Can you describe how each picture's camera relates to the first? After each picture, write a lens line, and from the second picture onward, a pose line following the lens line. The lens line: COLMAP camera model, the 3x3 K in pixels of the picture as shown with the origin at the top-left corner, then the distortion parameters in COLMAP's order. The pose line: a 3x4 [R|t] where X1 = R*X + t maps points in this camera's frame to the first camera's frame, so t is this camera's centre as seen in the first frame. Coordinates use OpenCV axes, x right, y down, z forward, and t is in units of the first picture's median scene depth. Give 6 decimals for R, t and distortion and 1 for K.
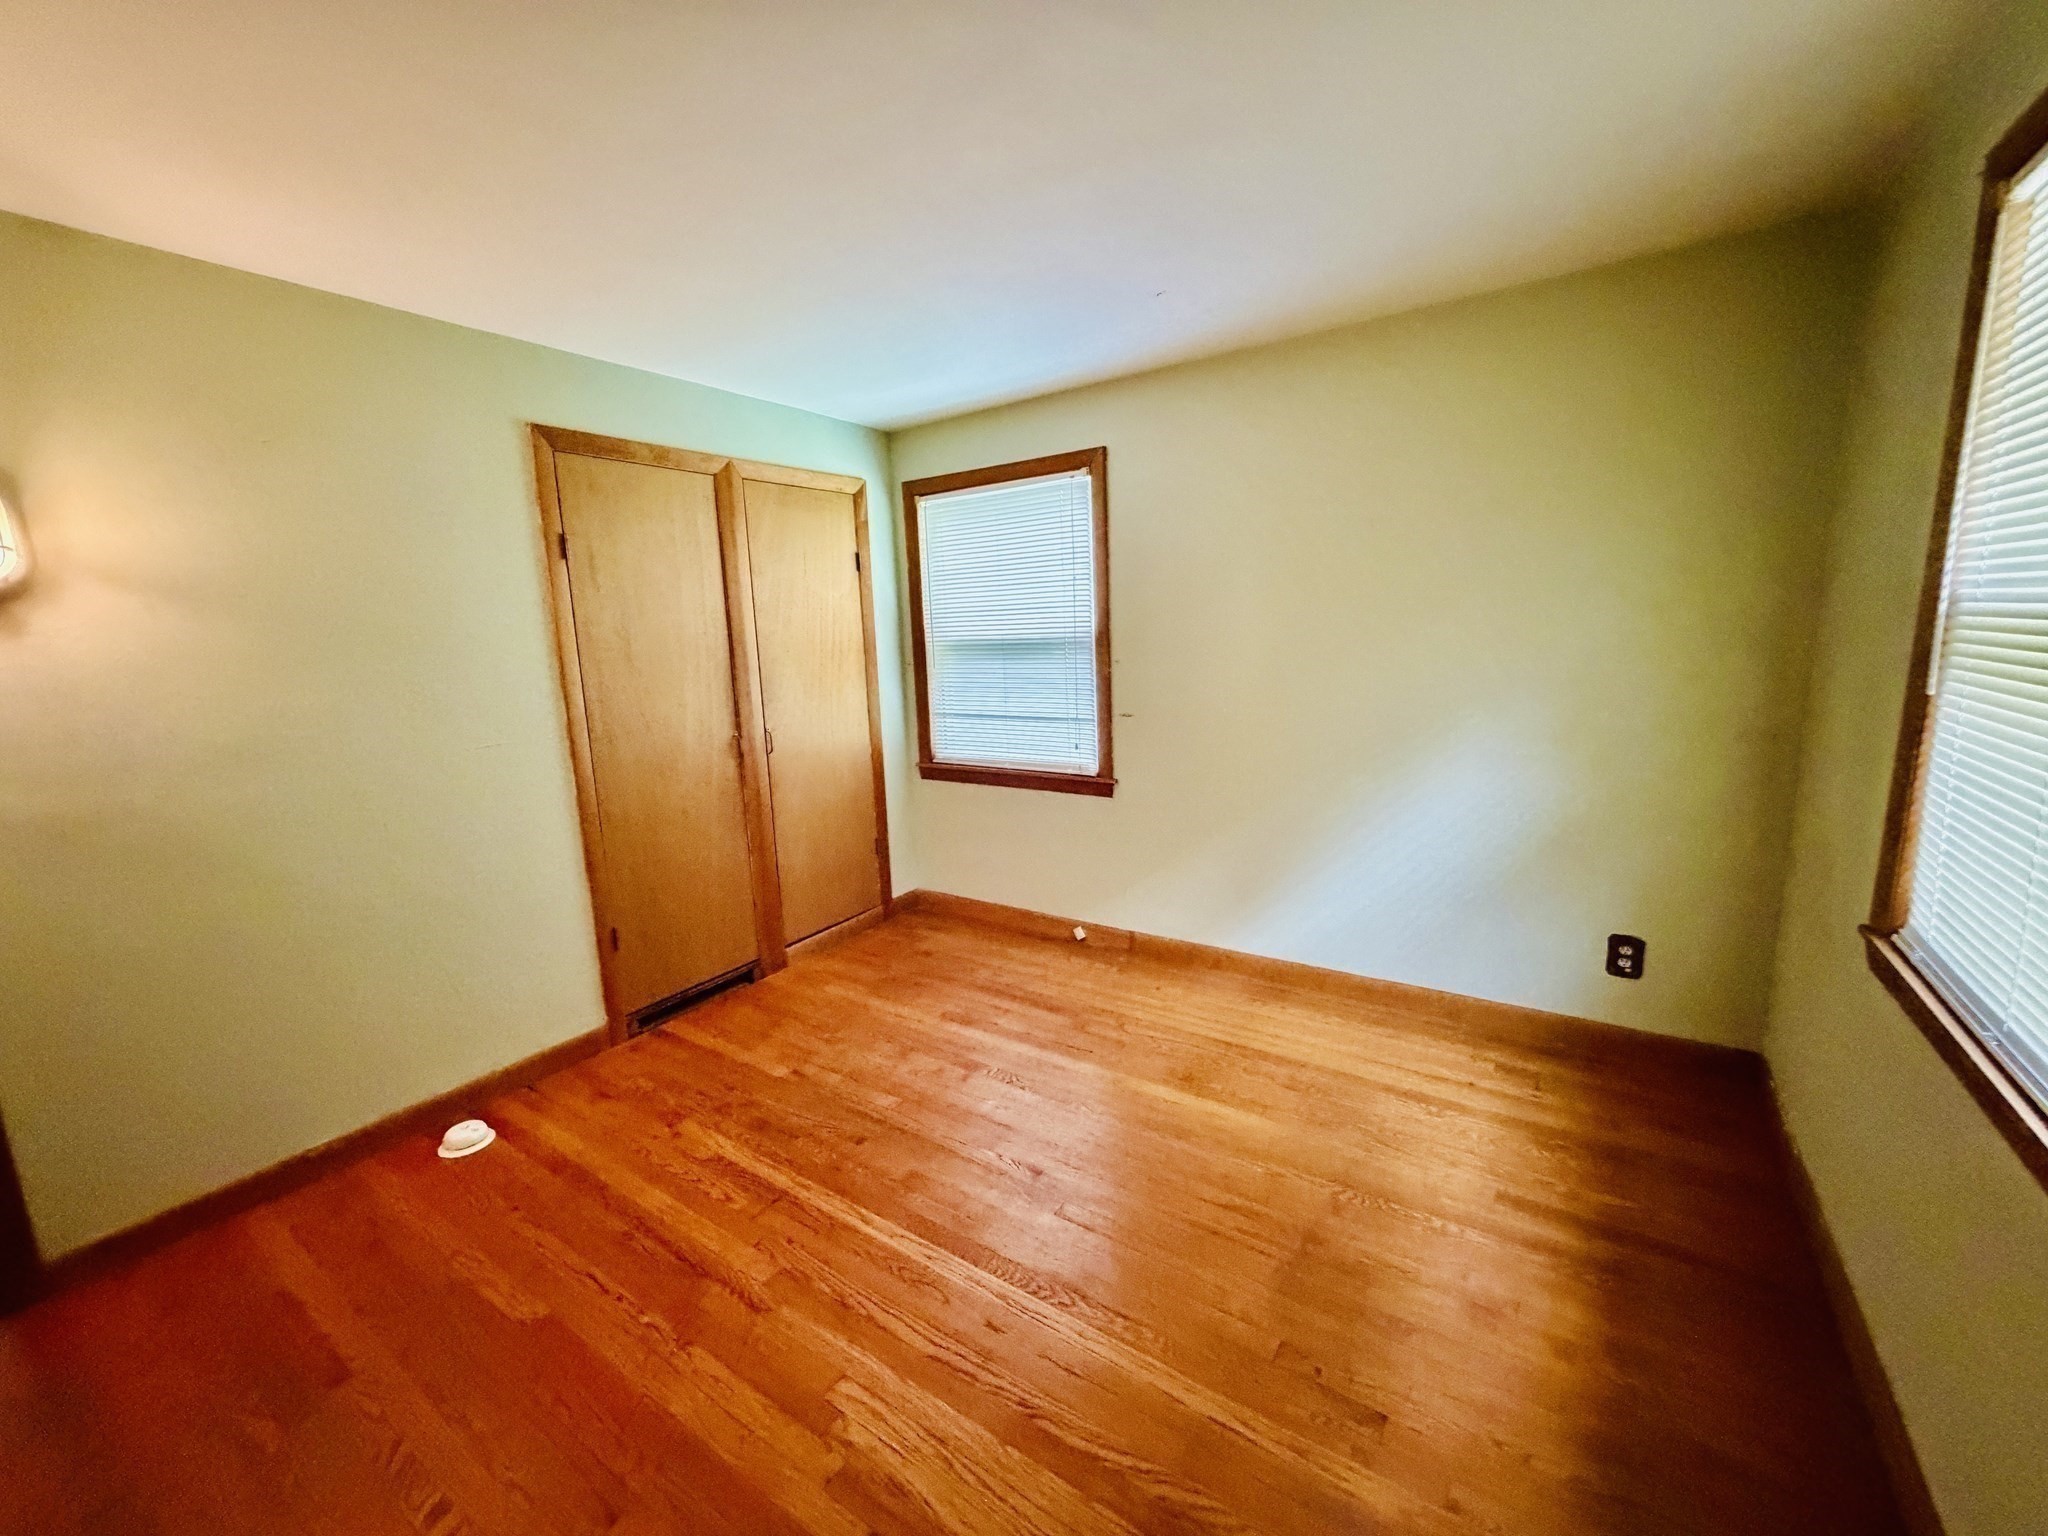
lens RADIAL K [[817.4, 0, 1017.3], [0, 817.4, 767.0], [0, 0, 1]] dist [0.000634, 0.000409]
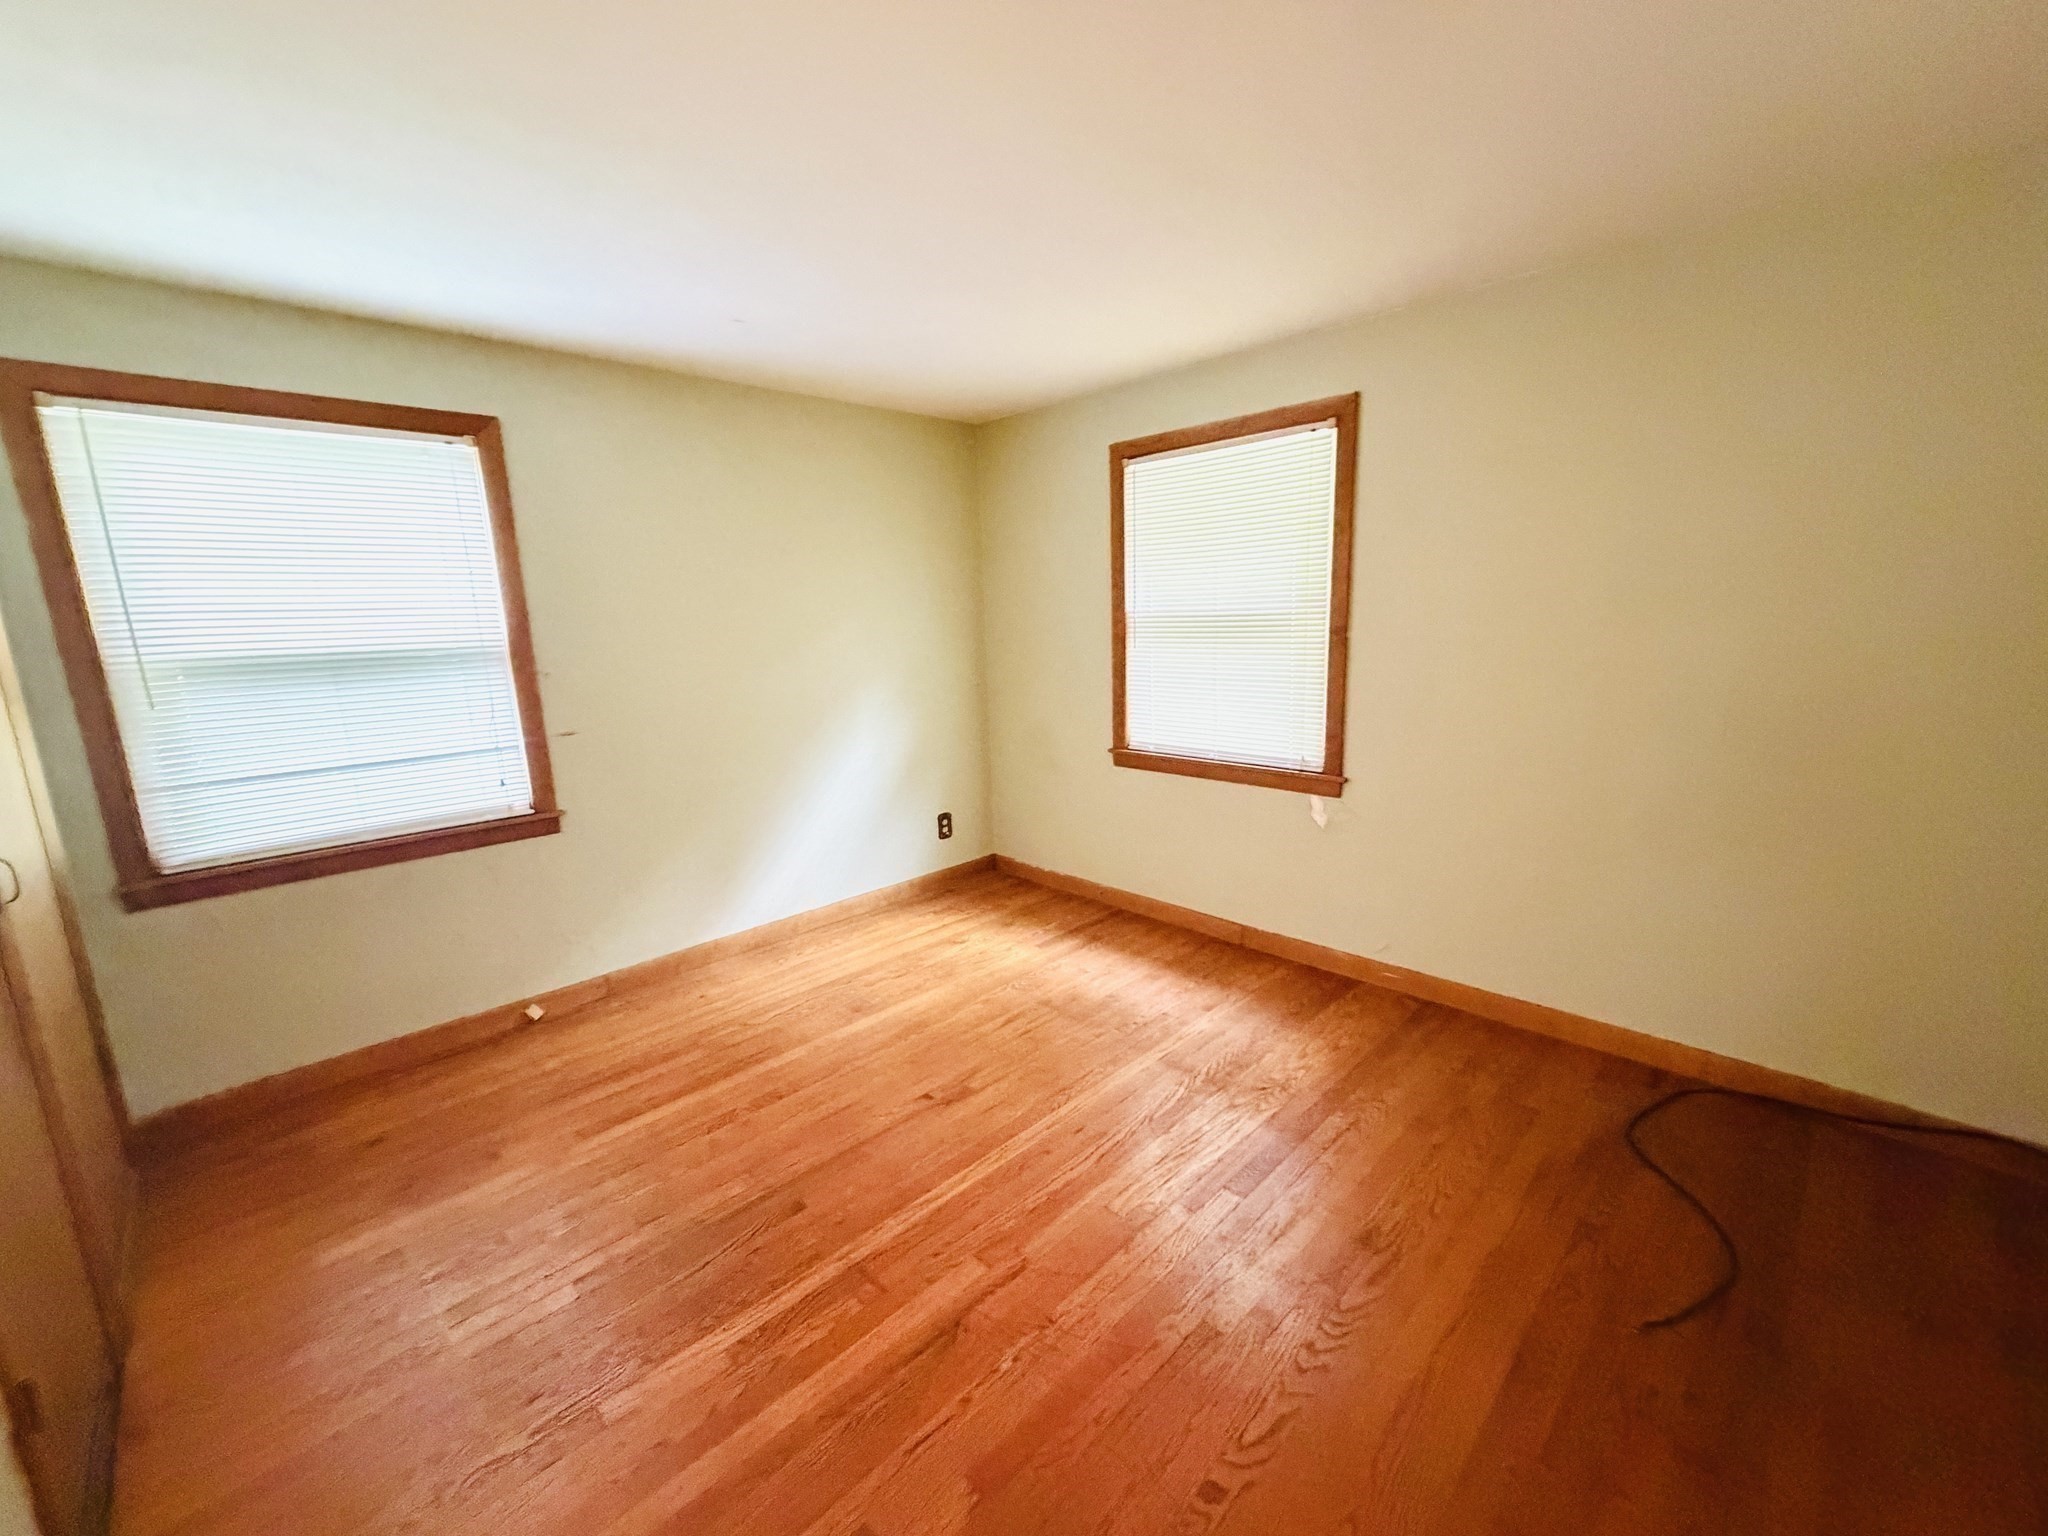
lens RADIAL K [[817.4, 0, 1019.9], [0, 817.4, 771.2], [0, 0, 1]] dist [0.000634, 0.000409]
pose [[0.192074, -0.155352, 0.969006, -0.862337], [0.190919, 0.974441, 0.118380, -0.048885], [-0.962631, 0.162264, 0.216824, 0.480331]]
